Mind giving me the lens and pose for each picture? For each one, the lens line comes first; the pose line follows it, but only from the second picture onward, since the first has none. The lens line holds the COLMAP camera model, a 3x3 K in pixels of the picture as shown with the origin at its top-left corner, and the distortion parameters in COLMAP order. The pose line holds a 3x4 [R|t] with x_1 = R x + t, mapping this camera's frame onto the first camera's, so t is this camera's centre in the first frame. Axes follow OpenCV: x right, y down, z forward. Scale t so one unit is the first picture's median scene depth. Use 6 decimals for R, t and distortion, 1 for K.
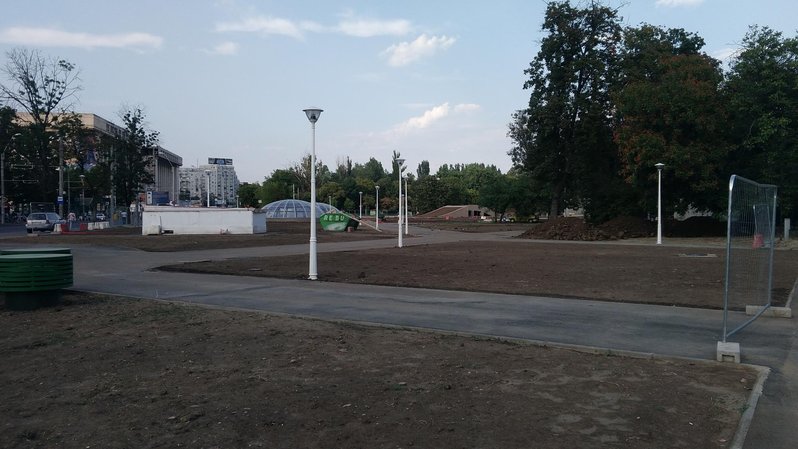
lens RADIAL K [[682.0, 0, 399.0], [0, 682.0, 224.5], [0, 0, 1]] dist [0.239176, -0.000515]
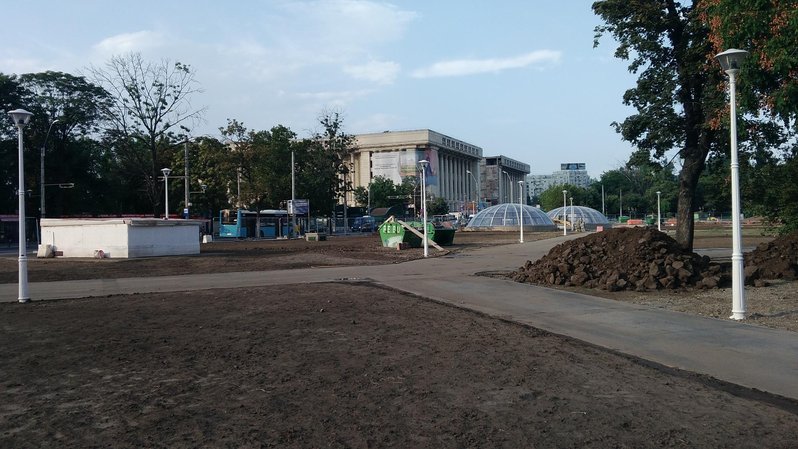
lens RADIAL K [[682.0, 0, 399.0], [0, 682.0, 224.5], [0, 0, 1]] dist [0.239176, -0.000515]
pose [[0.845503, -0.007133, -0.533923, 0.074287], [0.001613, 0.999940, -0.010804, -0.002209], [0.533968, 0.008274, 0.845464, 0.110971]]
